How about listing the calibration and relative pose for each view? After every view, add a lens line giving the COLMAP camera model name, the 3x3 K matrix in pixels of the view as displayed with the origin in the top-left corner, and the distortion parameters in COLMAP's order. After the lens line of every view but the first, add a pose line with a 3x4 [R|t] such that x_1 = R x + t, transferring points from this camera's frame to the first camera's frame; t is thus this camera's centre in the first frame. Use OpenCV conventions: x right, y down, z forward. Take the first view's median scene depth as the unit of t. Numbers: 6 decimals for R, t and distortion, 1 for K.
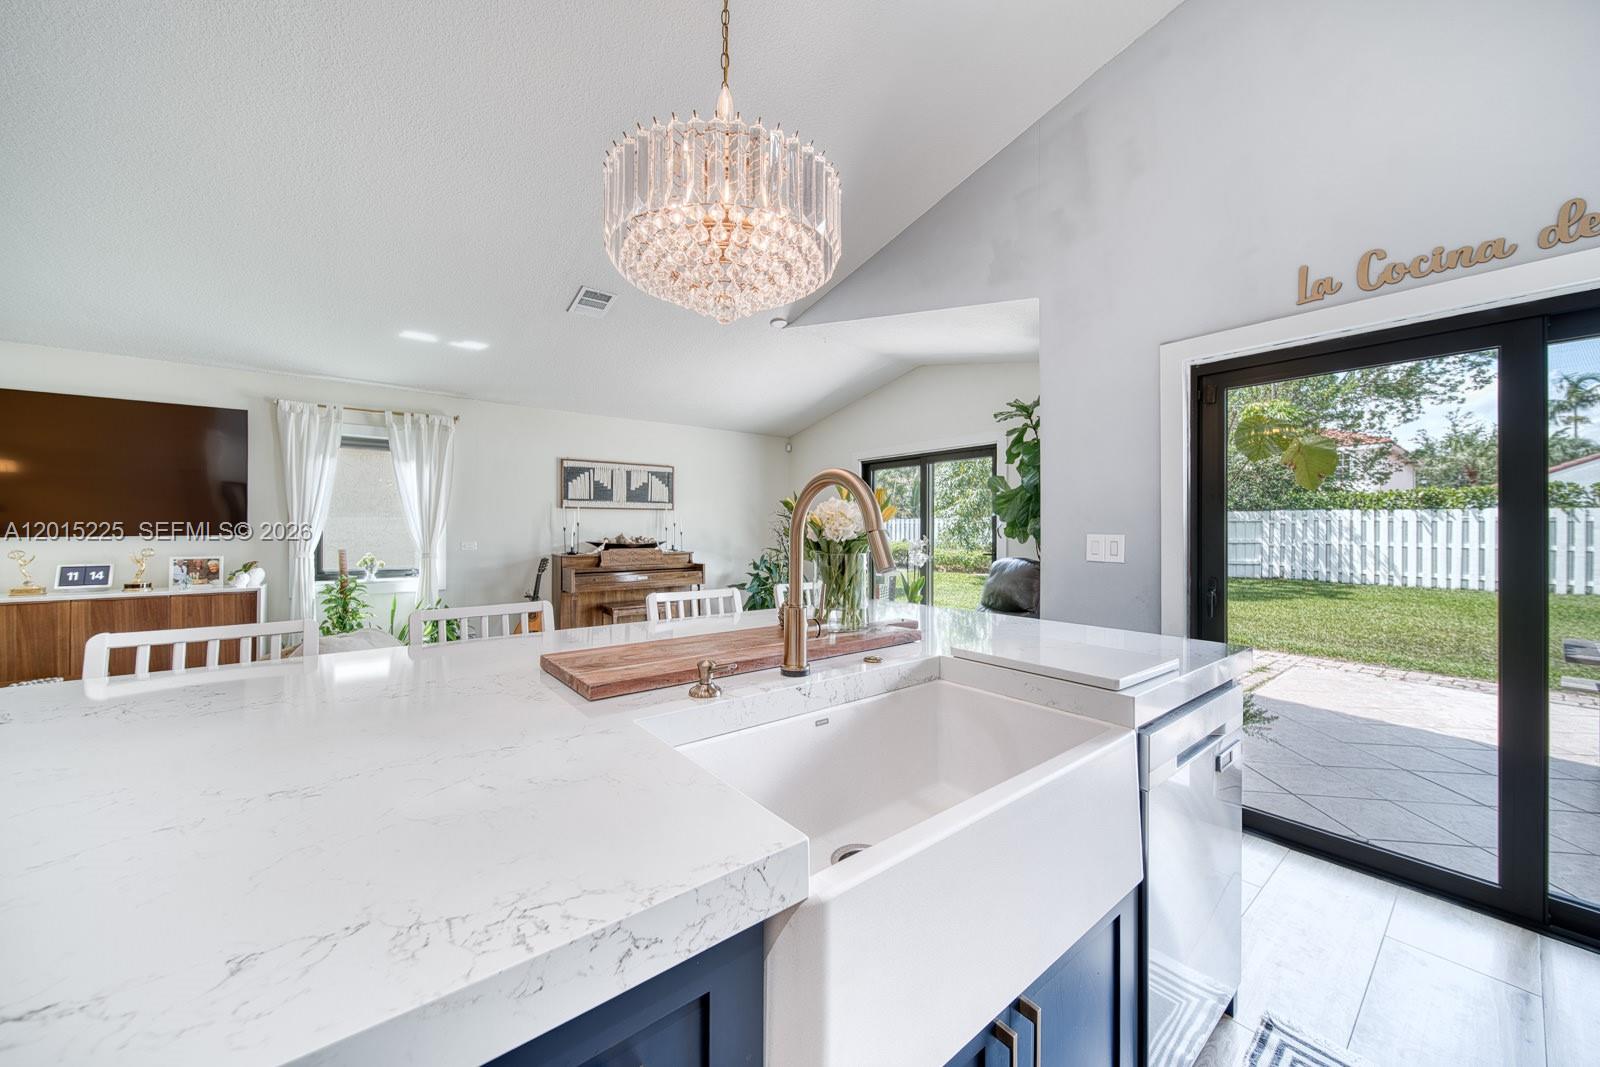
lens RADIAL K [[575.6, 0, 798.0], [0, 575.6, 530.3], [0, 0, 1]] dist [0.000735, 0.000044]
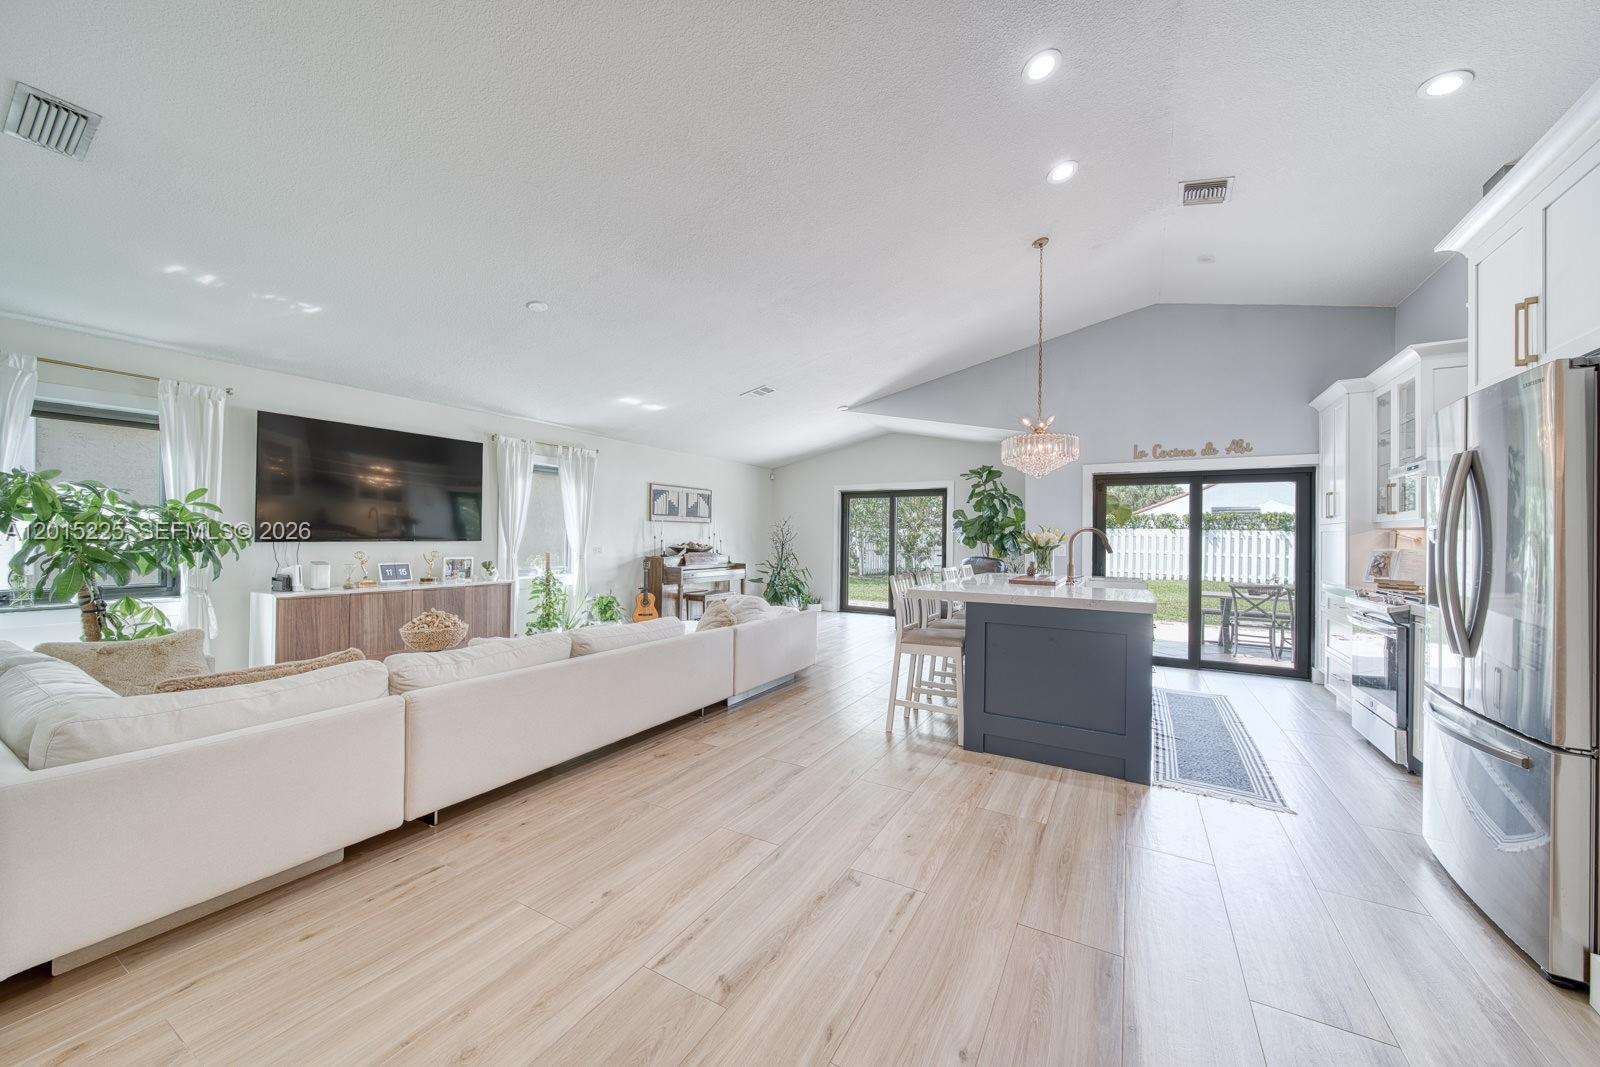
lens RADIAL K [[571.2, 0, 807.6], [0, 571.2, 531.0], [0, 0, 1]] dist [-0.000987, -0.000569]
pose [[0.930991, 0.015259, 0.364722, -0.652825], [-0.011709, 0.999860, -0.011943, -0.006046], [-0.364853, 0.006848, 0.931040, -0.393013]]
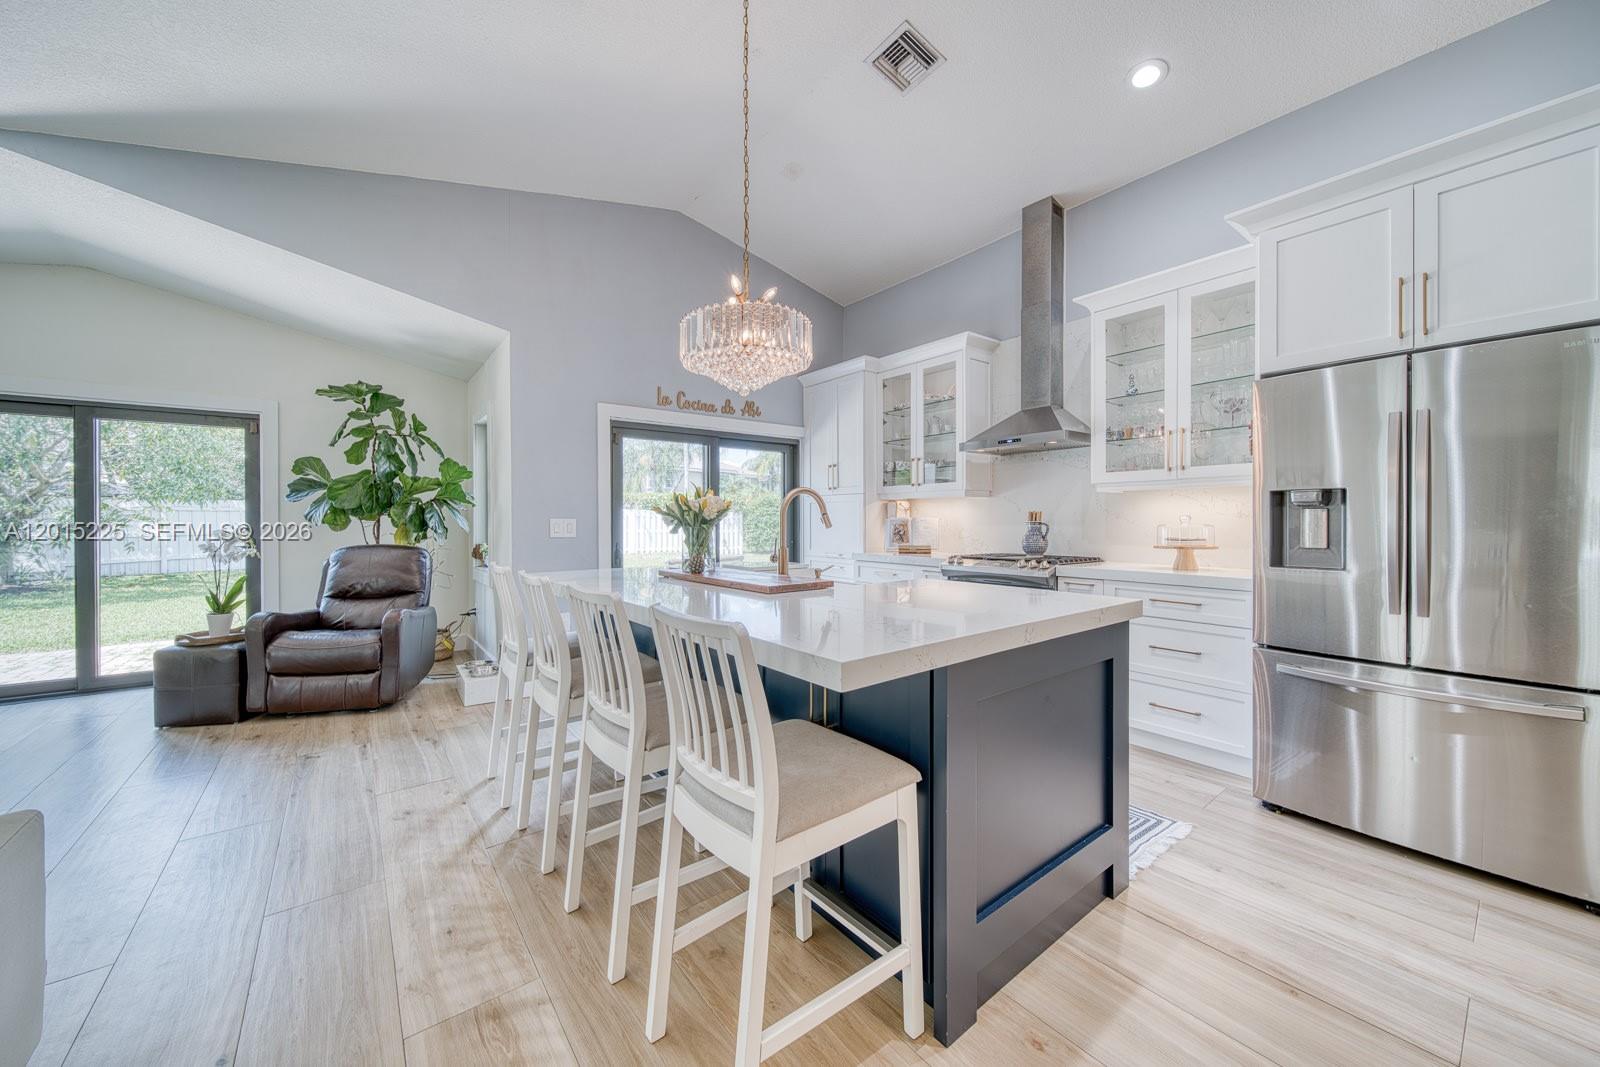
lens RADIAL K [[572.2, 0, 786.9], [0, 572.2, 525.3], [0, 0, 1]] dist [0.000281, -0.000185]
pose [[0.028272, -0.009962, 0.999551, -0.492010], [0.002848, 0.999947, 0.009885, 0.003026], [-0.999596, 0.002567, 0.028299, 0.223244]]
